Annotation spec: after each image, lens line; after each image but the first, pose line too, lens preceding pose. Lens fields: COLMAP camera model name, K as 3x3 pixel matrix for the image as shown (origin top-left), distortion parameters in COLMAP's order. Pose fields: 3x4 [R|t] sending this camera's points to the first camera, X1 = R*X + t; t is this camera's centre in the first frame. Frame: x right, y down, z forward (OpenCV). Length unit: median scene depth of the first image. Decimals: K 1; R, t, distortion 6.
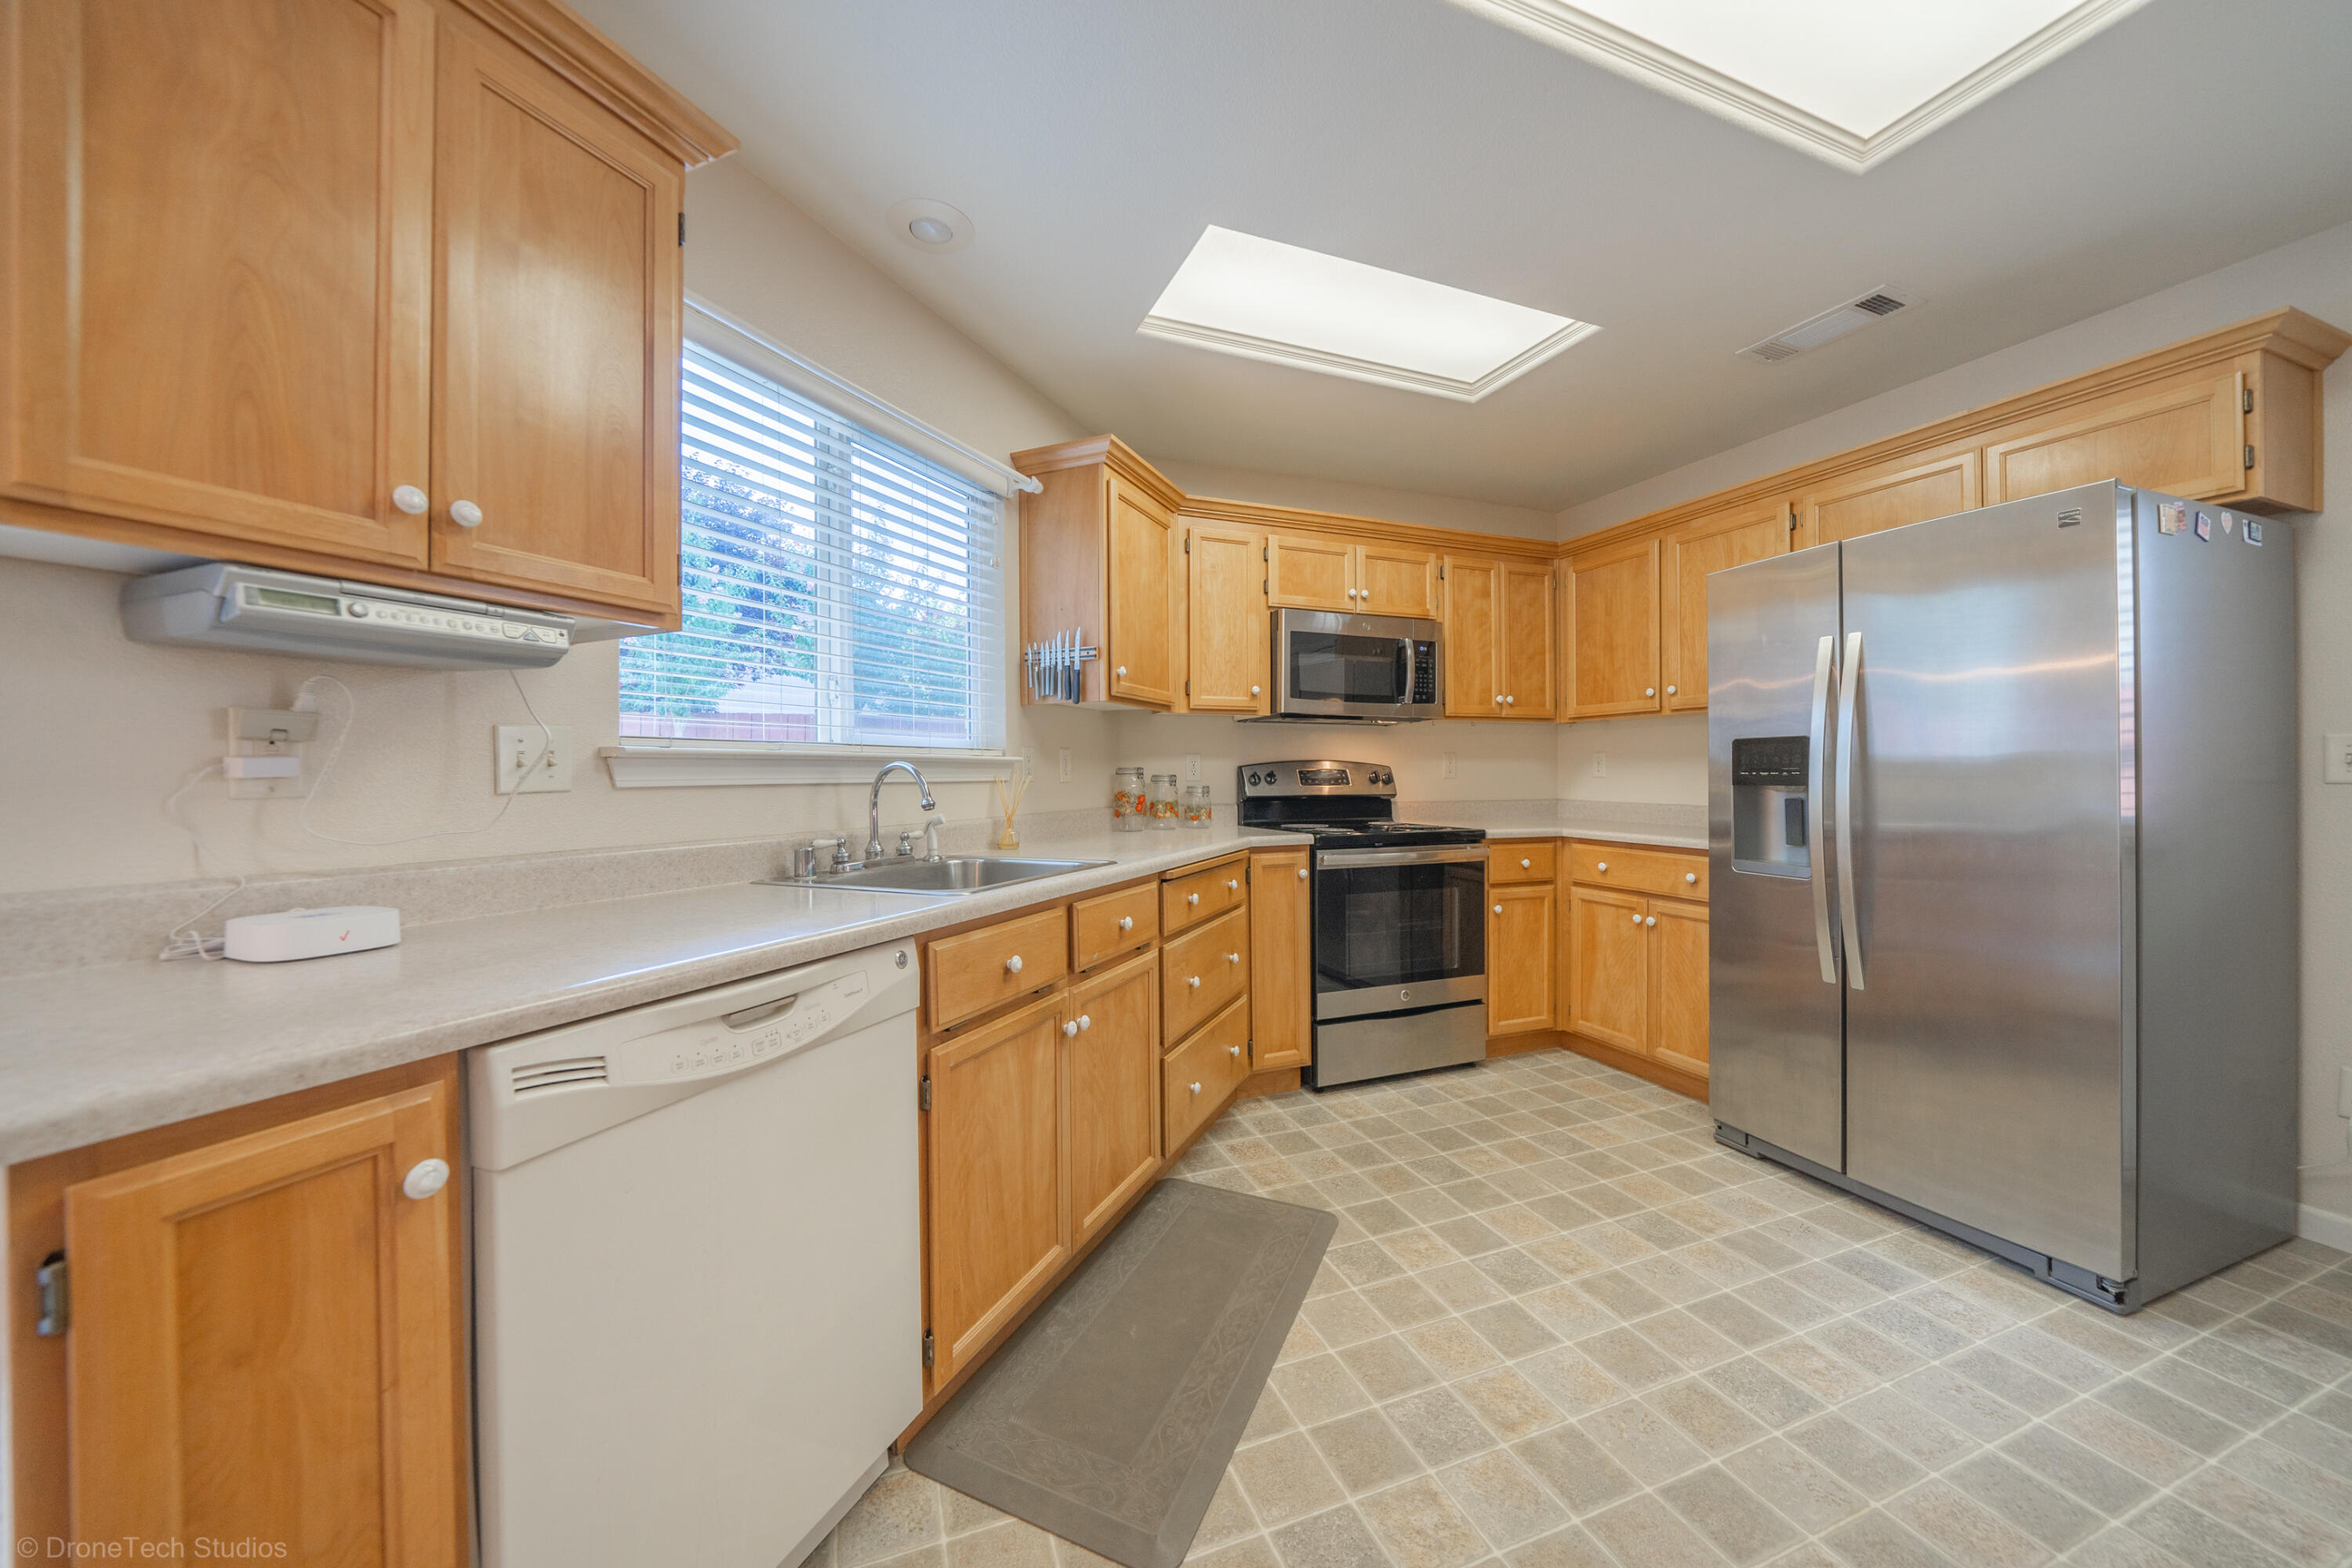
lens RADIAL K [[824.9, 0, 1172.9], [0, 824.9, 770.6], [0, 0, 1]] dist [-0.010407, 0.000096]
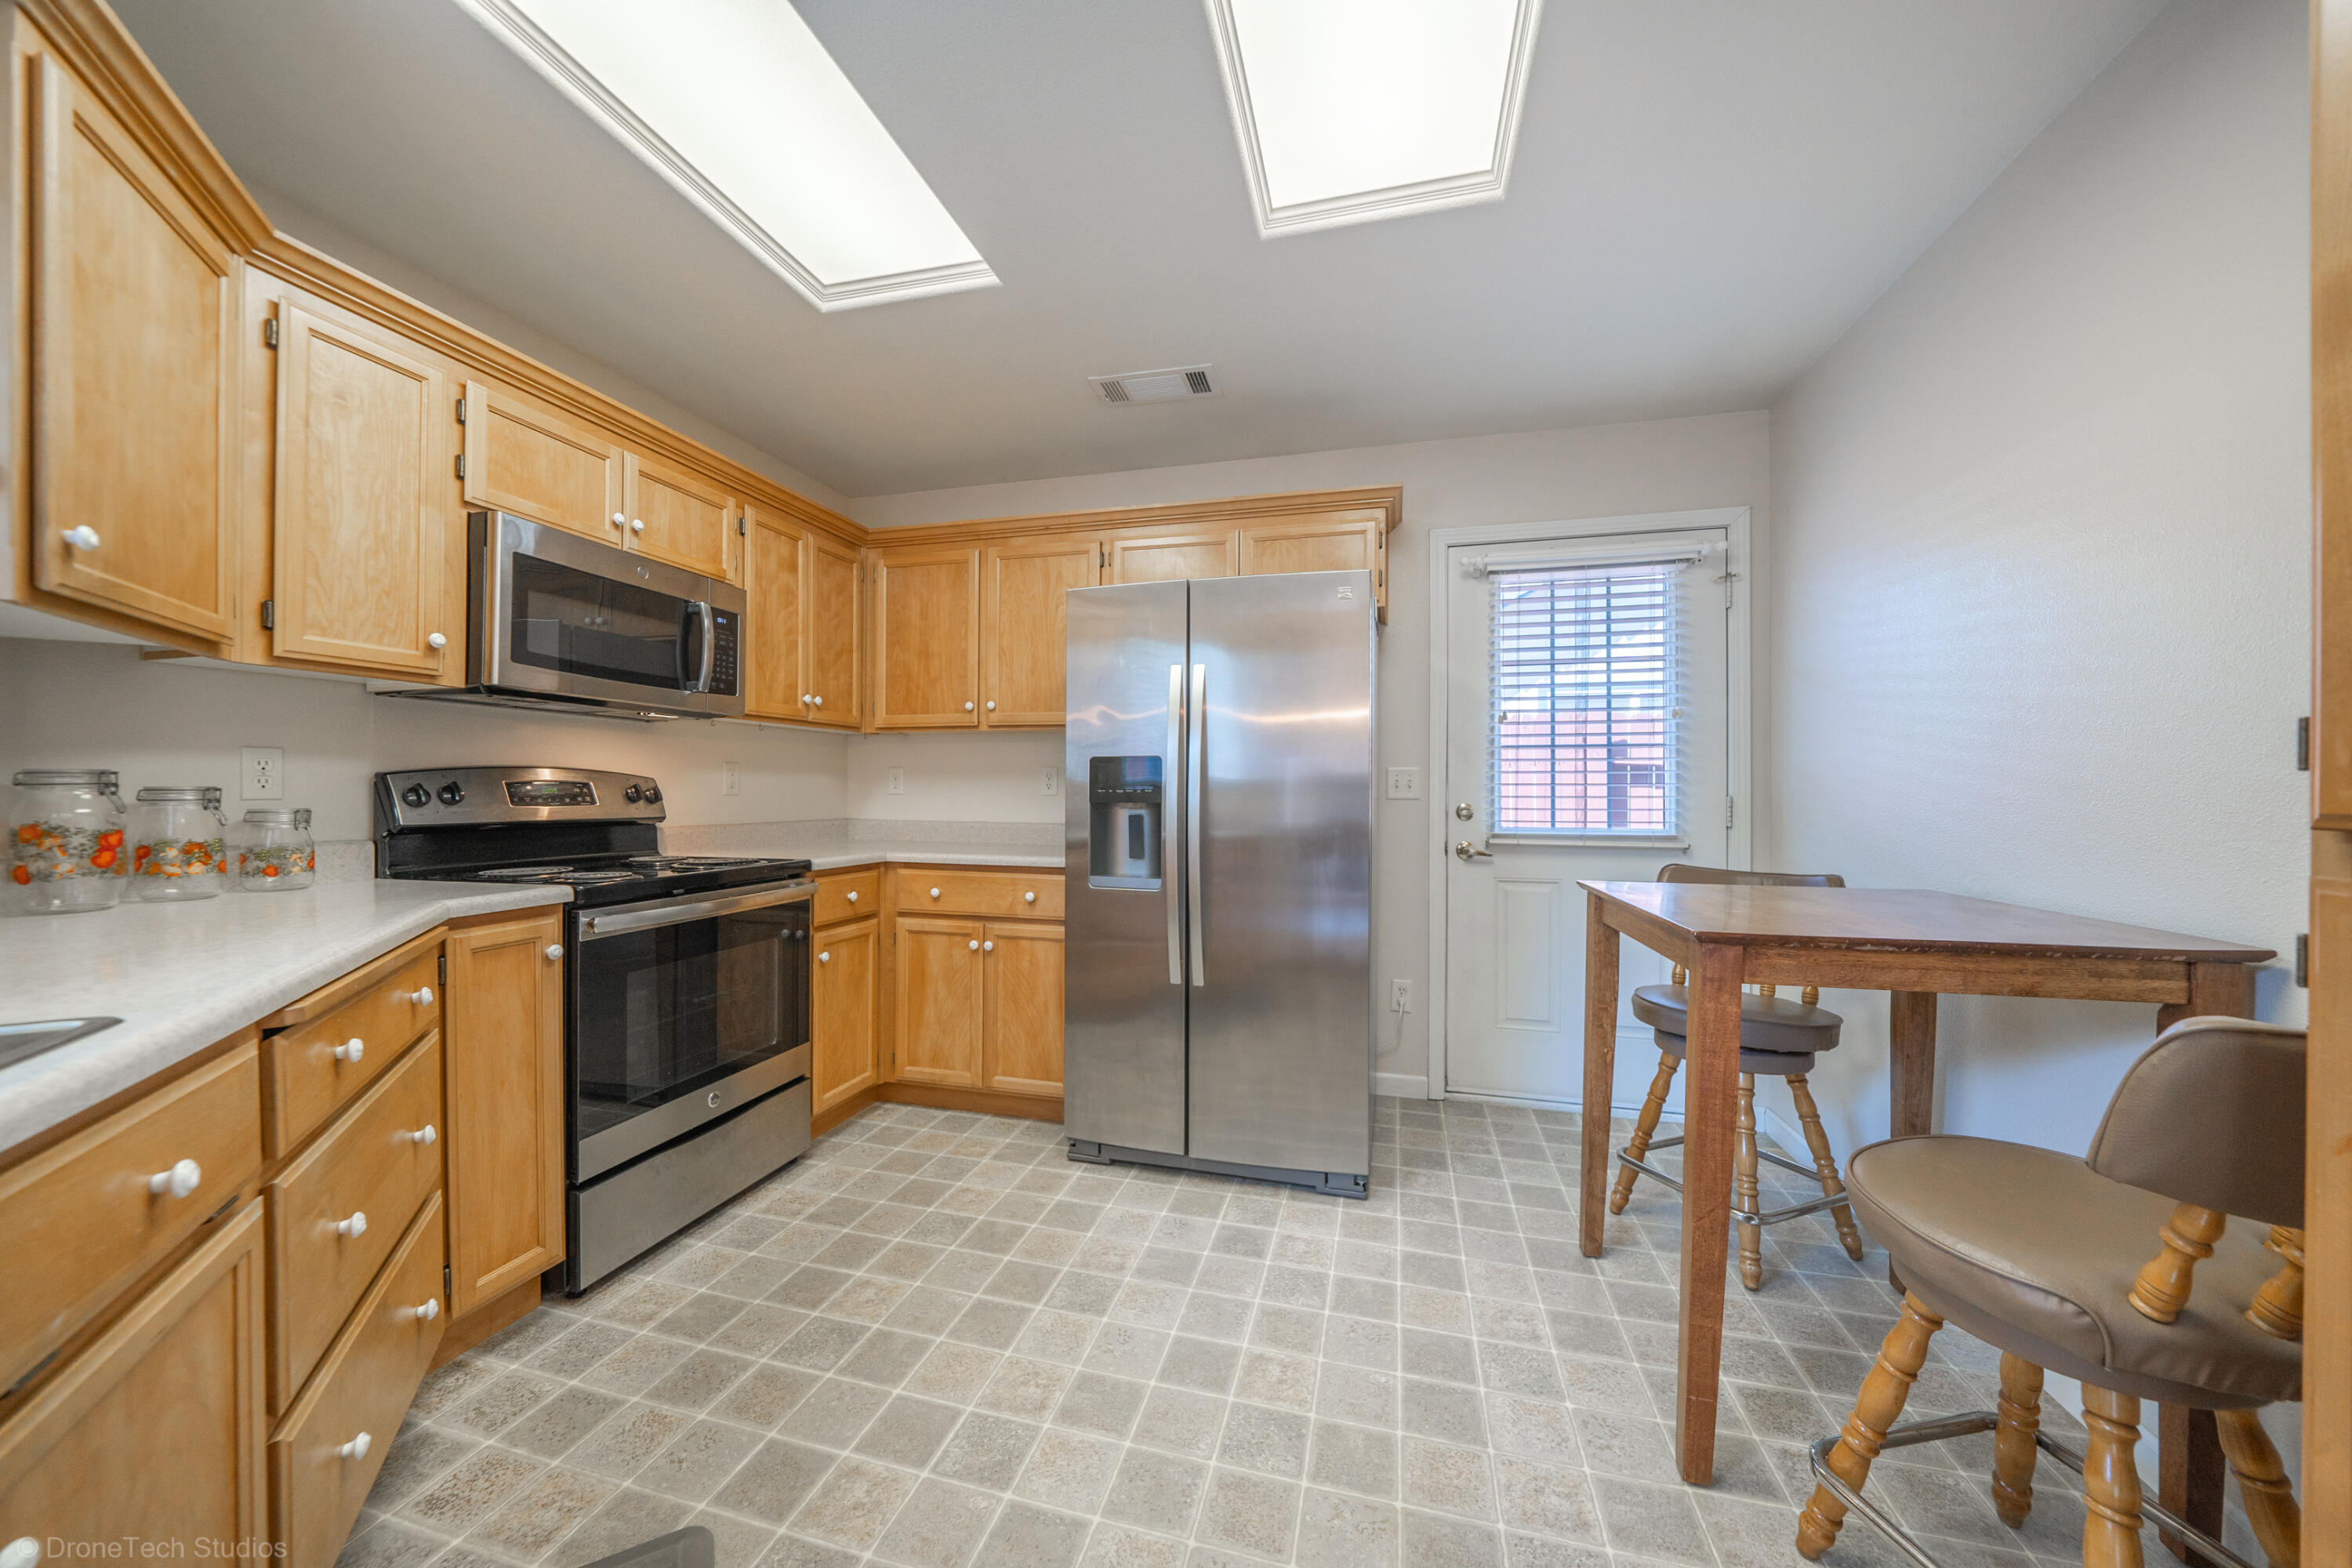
lens RADIAL K [[812.8, 0, 1174.3], [0, 812.8, 789.3], [0, 0, 1]] dist [-0.012224, 0.000136]
pose [[0.583402, 0.007146, 0.812152, -0.053380], [-0.009037, 0.999957, -0.002306, 0.002274], [-0.812134, -0.005994, 0.583441, 0.260368]]
